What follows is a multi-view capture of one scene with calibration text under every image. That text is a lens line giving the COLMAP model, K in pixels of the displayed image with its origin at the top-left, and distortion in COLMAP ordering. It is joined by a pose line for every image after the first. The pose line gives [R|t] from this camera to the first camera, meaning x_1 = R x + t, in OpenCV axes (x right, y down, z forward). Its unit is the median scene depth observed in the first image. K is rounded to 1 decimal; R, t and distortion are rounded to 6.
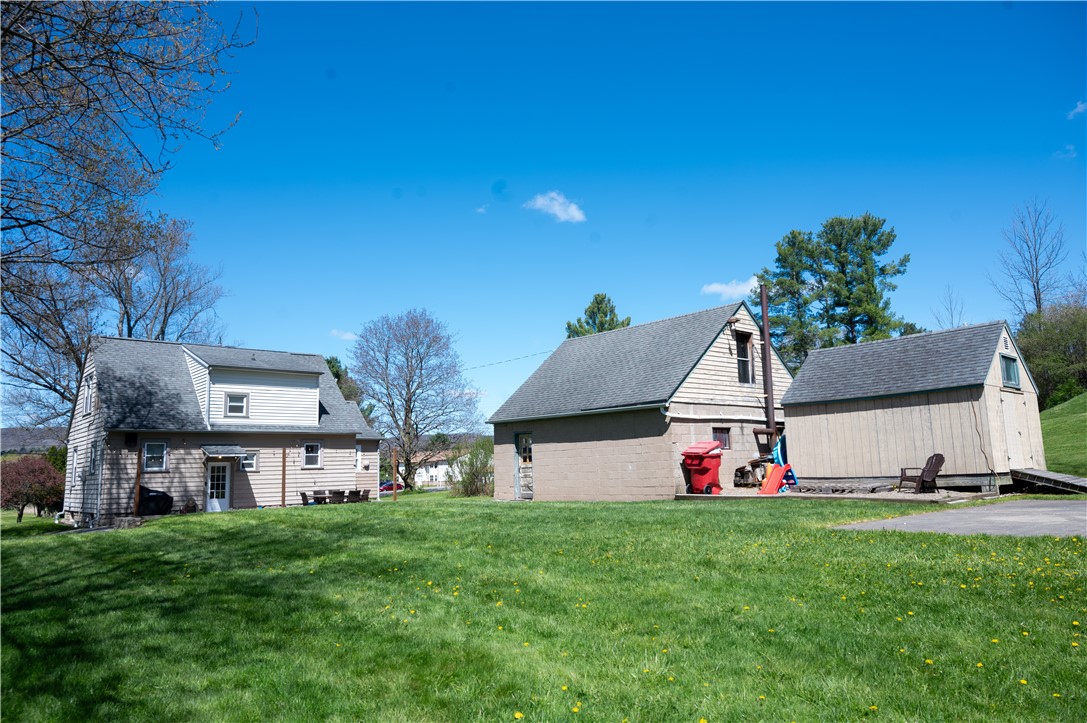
lens RADIAL K [[741.2, 0, 543.9], [0, 741.2, 352.7], [0, 0, 1]] dist [-0.019923, 0.013313]
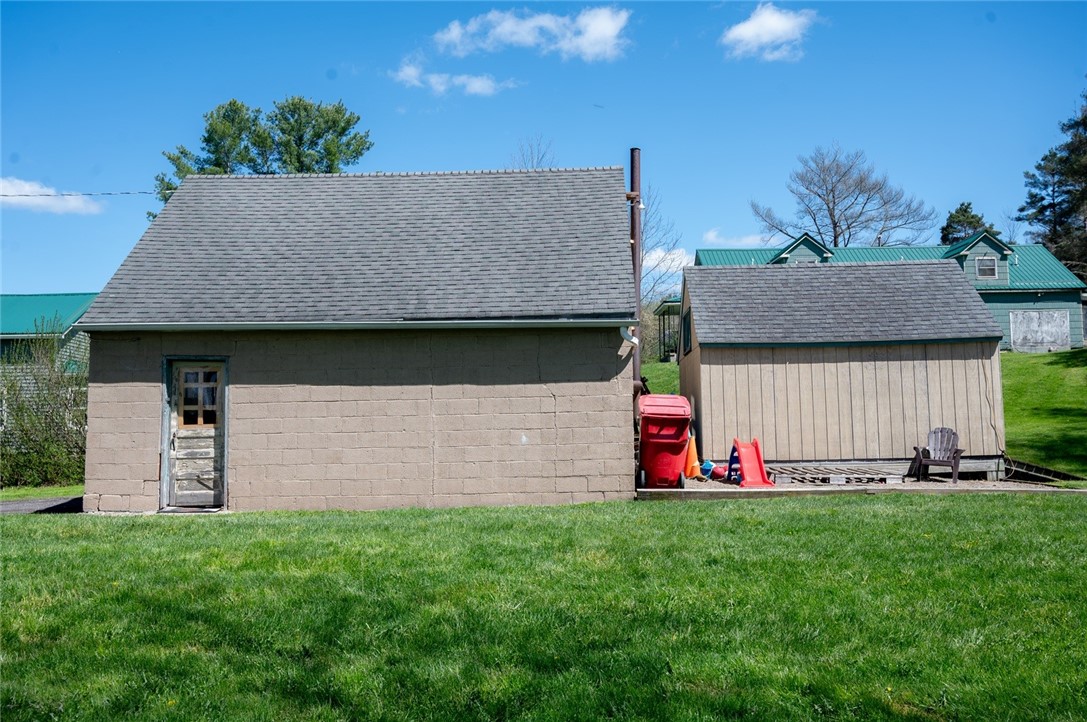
lens RADIAL K [[998.7, 0, 546.4], [0, 998.7, 361.6], [0, 0, 1]] dist [-0.022915, -0.004079]
pose [[0.682696, 0.076059, 0.726733, -0.302520], [-0.120724, 0.992640, 0.009520, 0.075493], [-0.720661, -0.094233, 0.686854, 0.422798]]
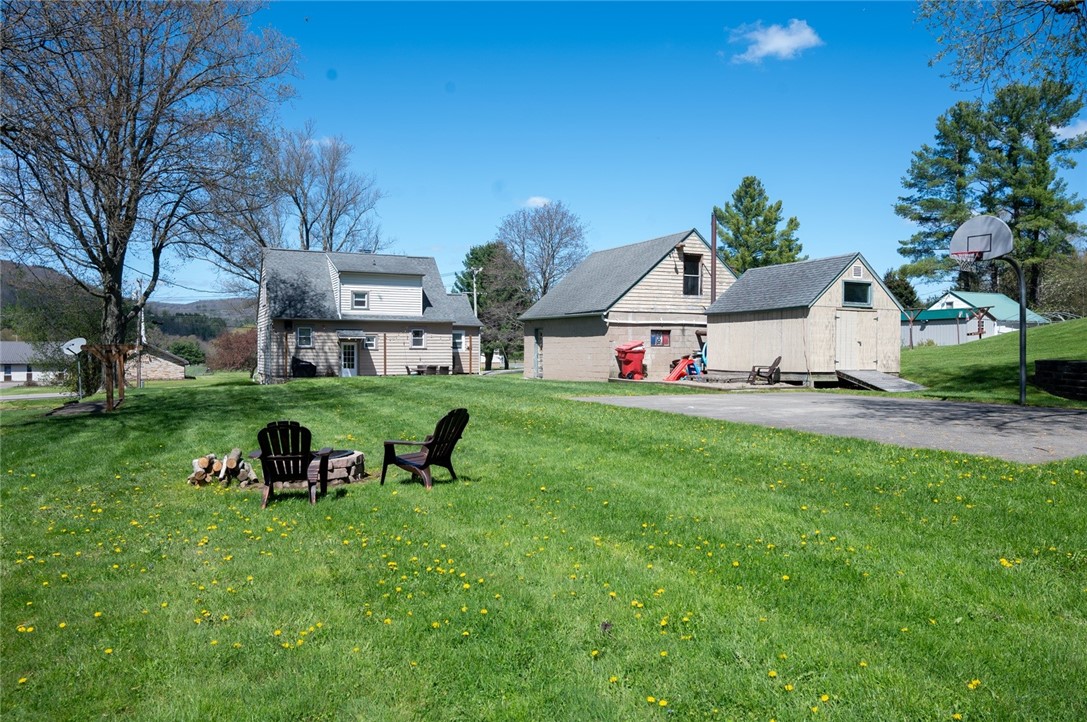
lens RADIAL K [[775.1, 0, 508.1], [0, 775.1, 369.0], [0, 0, 1]] dist [-0.010877, -0.006735]
pose [[0.952686, 0.040236, -0.301283, 0.326069], [0.015335, 0.983575, 0.179848, -0.067389], [0.303570, -0.175959, 0.936421, -0.313616]]
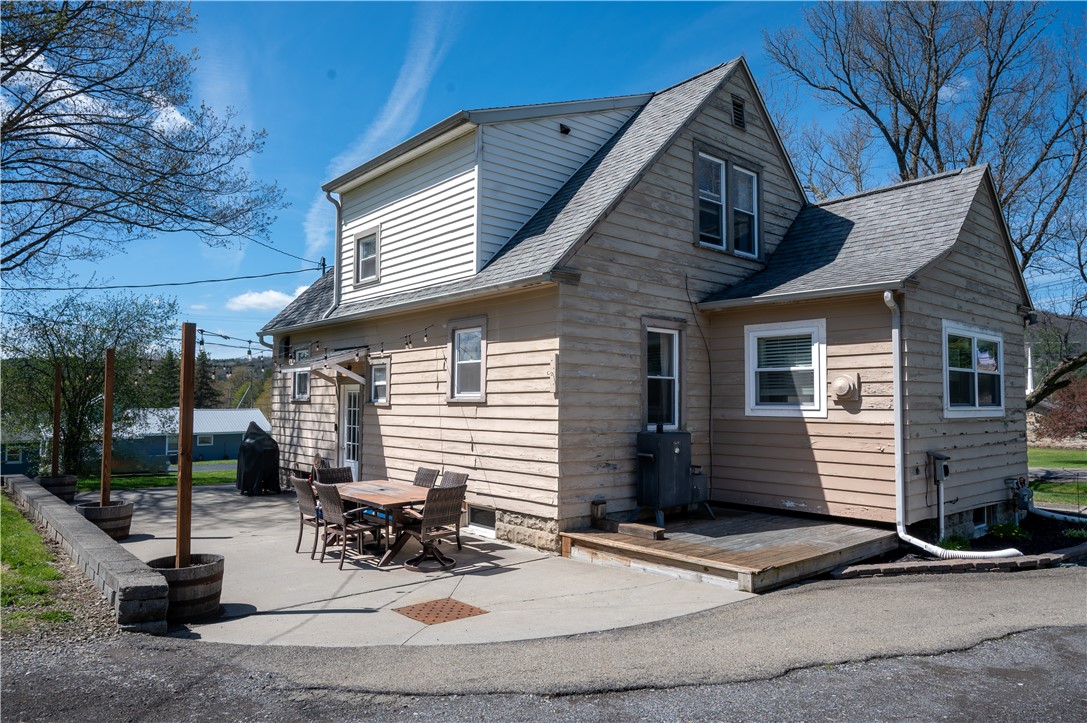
lens RADIAL K [[741.2, 0, 543.7], [0, 741.2, 360.7], [0, 0, 1]] dist [-0.019923, 0.013313]
pose [[-0.010732, -0.022791, -0.999683, 0.041567], [0.152986, 0.987933, -0.024166, 0.193666], [0.988170, -0.153197, -0.007116, 1.333273]]
